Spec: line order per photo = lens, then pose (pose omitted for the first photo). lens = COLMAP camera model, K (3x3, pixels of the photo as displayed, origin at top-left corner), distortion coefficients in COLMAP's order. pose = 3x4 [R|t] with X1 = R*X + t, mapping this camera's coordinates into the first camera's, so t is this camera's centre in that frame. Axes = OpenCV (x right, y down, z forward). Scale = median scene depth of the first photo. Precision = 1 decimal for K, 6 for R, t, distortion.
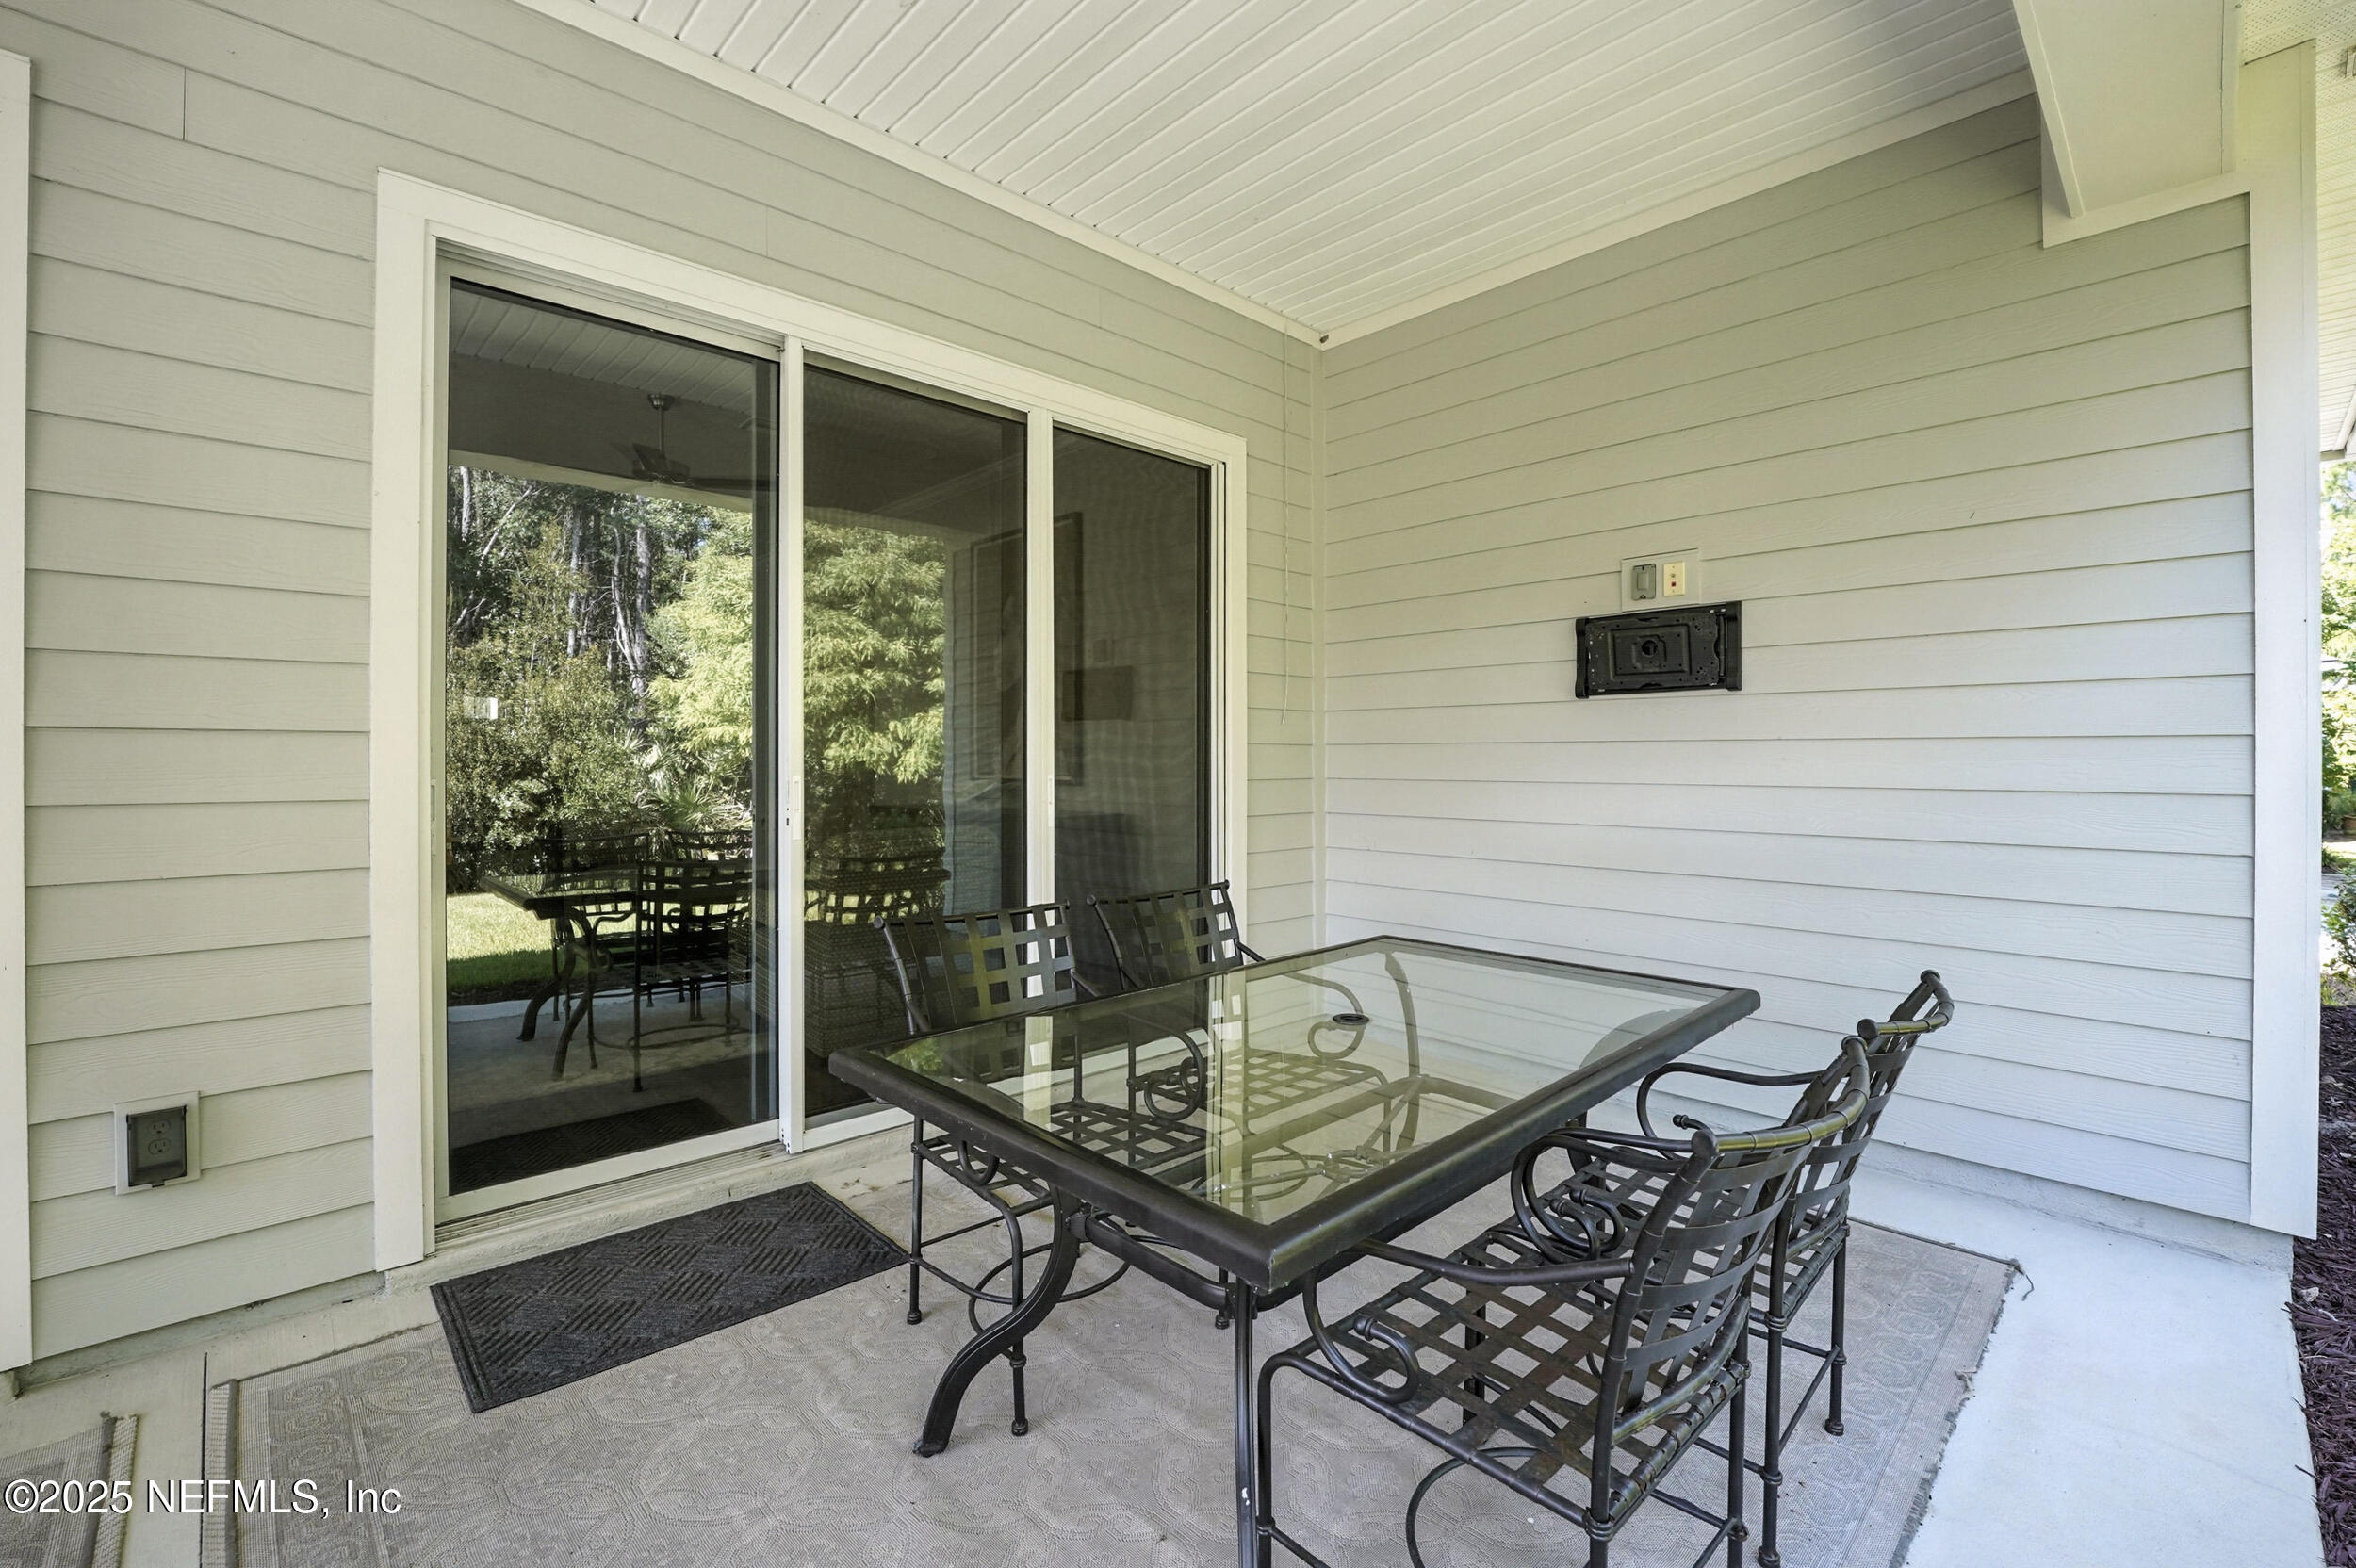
lens RADIAL K [[1009.4, 0, 1175.5], [0, 1009.4, 759.3], [0, 0, 1]] dist [-0.033077, 0.005941]
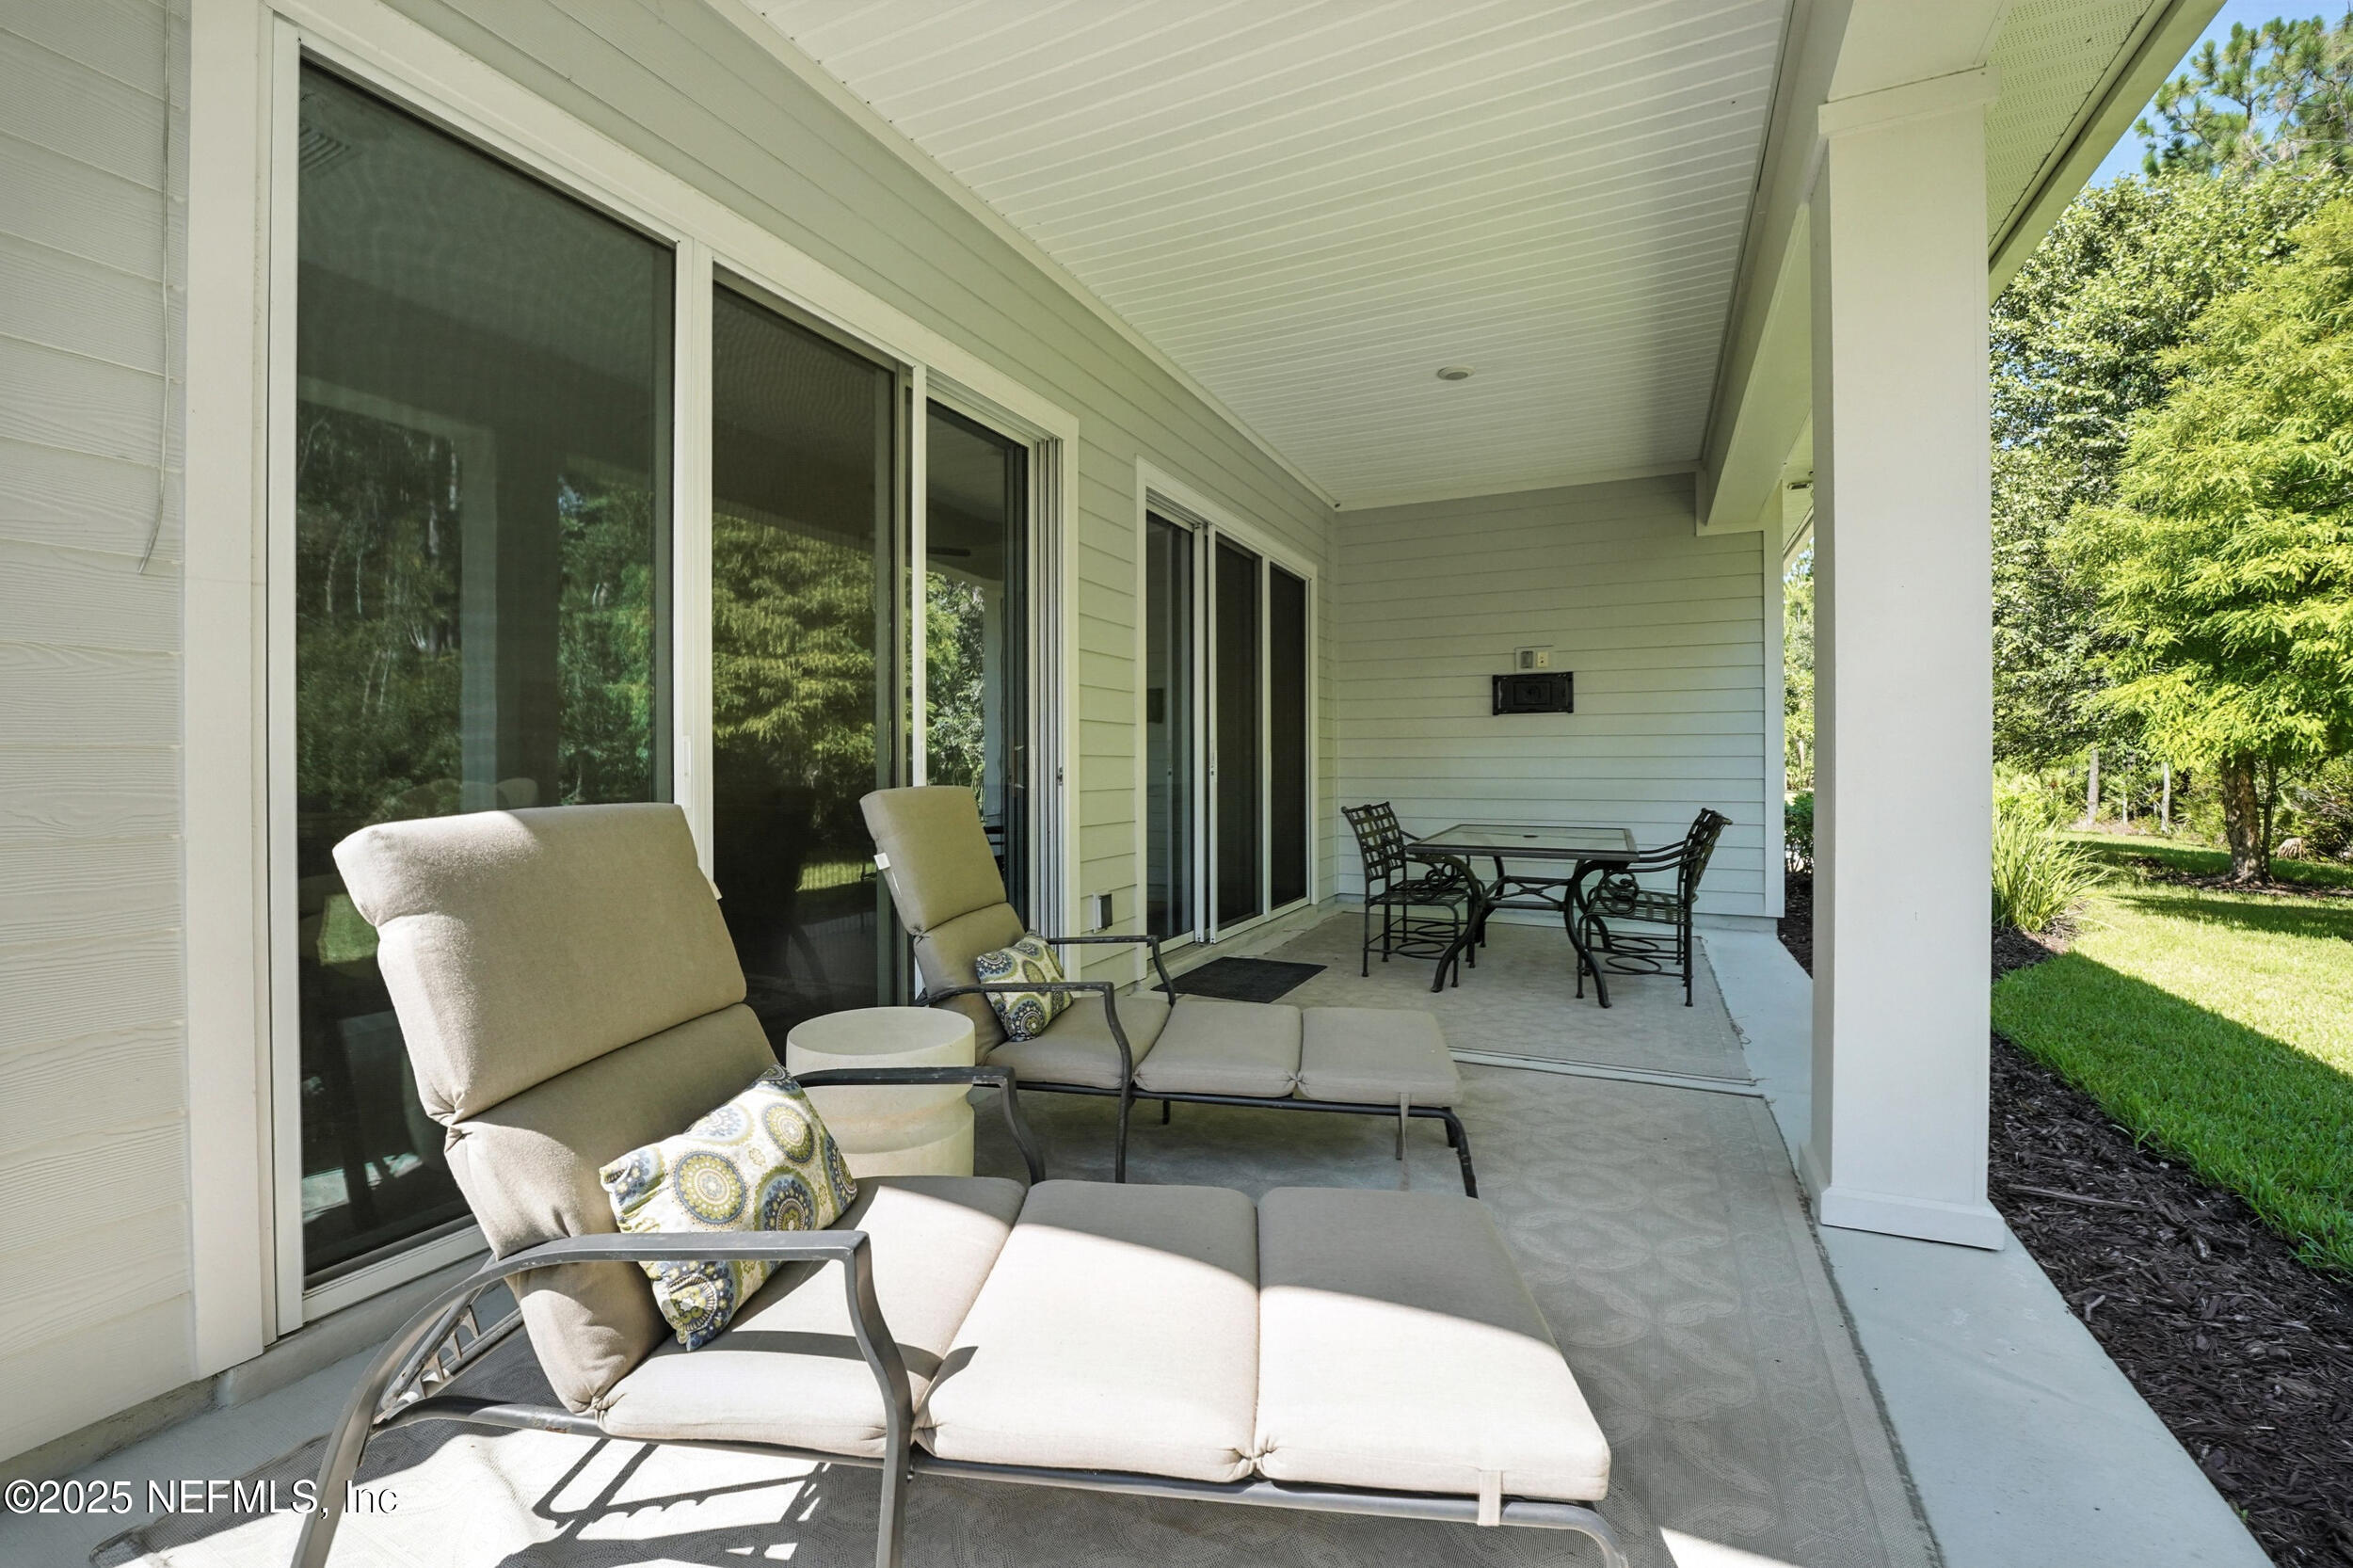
lens RADIAL K [[970.5, 0, 1175.0], [0, 970.5, 768.5], [0, 0, 1]] dist [-0.033188, 0.005392]
pose [[0.932187, -0.005775, 0.361932, -0.936346], [0.003871, 0.999975, 0.005987, 0.033300], [-0.361957, -0.004180, 0.932185, -0.598464]]
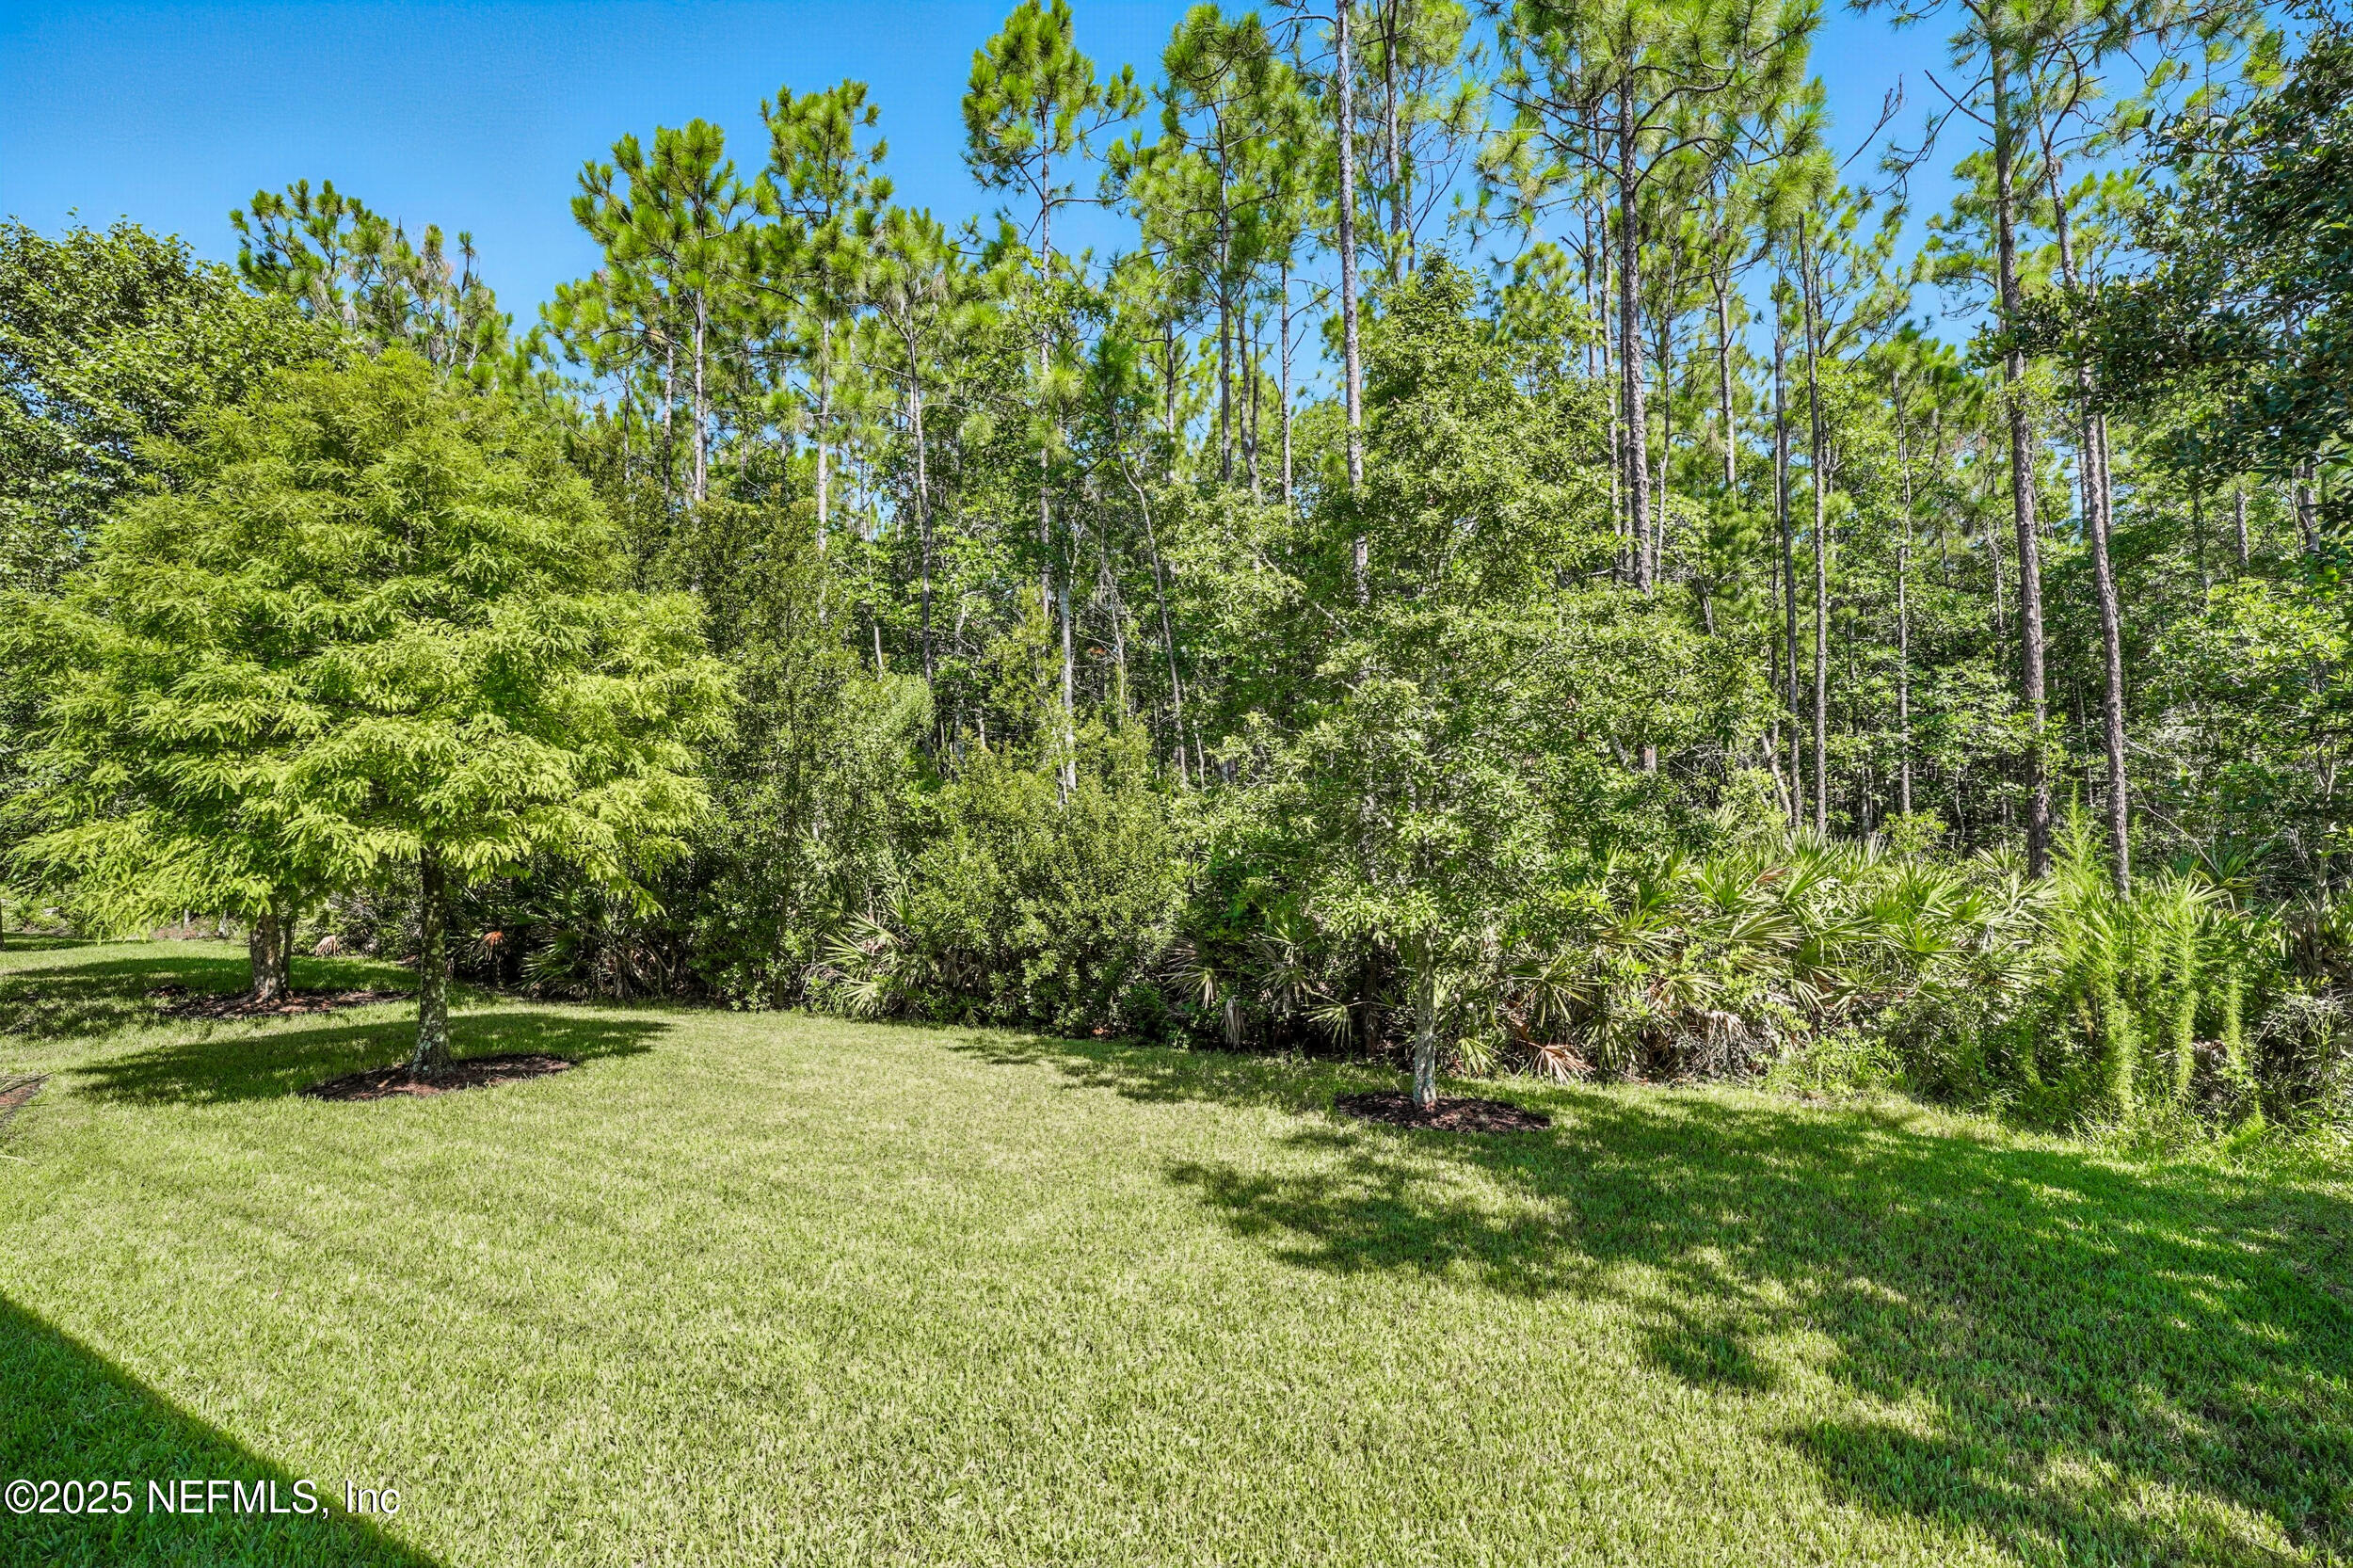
lens RADIAL K [[989.8, 0, 1176.5], [0, 989.8, 784.0], [0, 0, 1]] dist [-0.034994, 0.004632]
pose [[-0.364363, 0.052368, 0.929783, -0.520175], [0.006631, 0.998538, -0.053642, -0.098479], [-0.931233, -0.013379, -0.364178, -0.618617]]
